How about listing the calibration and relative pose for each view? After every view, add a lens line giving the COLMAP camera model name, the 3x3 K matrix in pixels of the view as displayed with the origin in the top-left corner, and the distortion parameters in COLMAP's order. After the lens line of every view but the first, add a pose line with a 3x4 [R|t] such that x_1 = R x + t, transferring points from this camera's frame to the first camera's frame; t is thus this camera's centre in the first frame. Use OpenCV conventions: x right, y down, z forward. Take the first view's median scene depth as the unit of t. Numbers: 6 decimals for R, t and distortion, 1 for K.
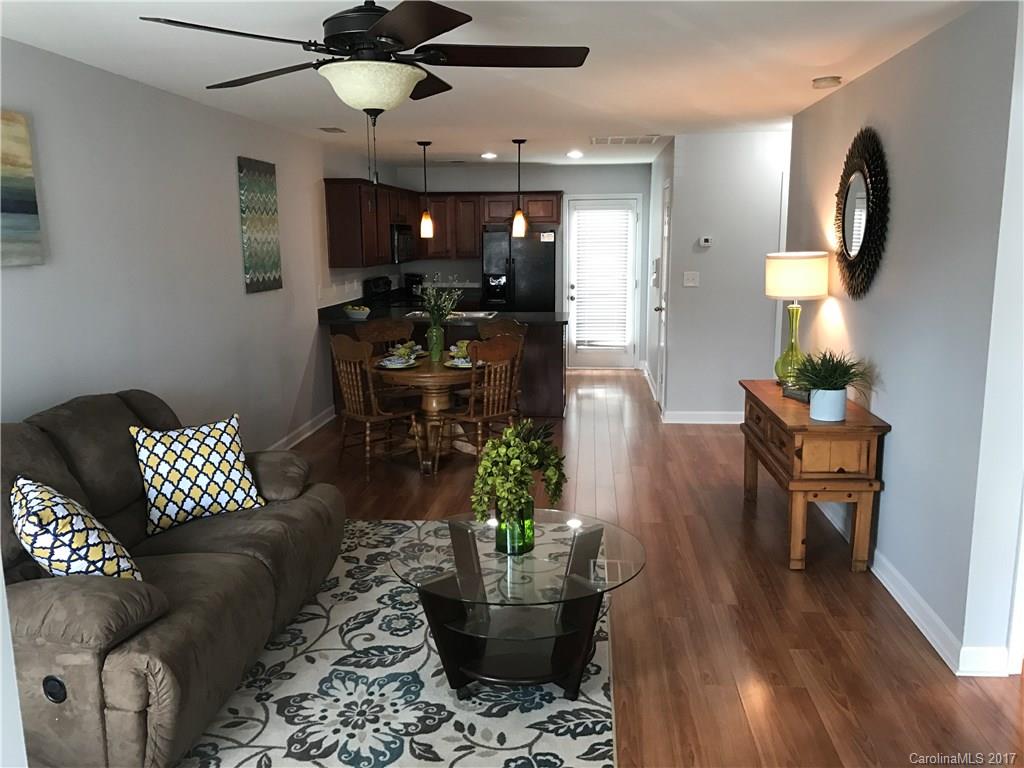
lens RADIAL K [[830.3, 0, 512.0], [0, 830.3, 384.0], [0, 0, 1]] dist [0.057904, -0.084676]
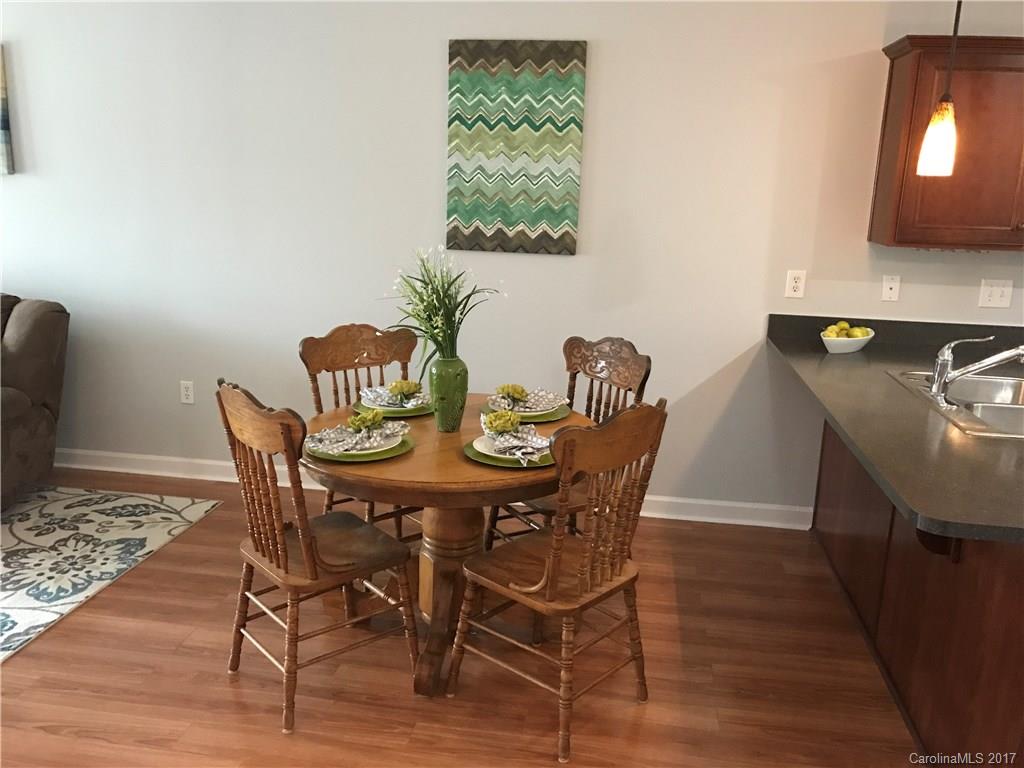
lens RADIAL K [[830.3, 0, 512.0], [0, 830.3, 384.0], [0, 0, 1]] dist [0.057904, -0.084676]
pose [[-0.057974, 0.245386, -0.967690, 0.559203], [-0.212794, 0.944007, 0.252129, -0.286080], [0.975376, 0.220536, -0.002511, 1.651982]]
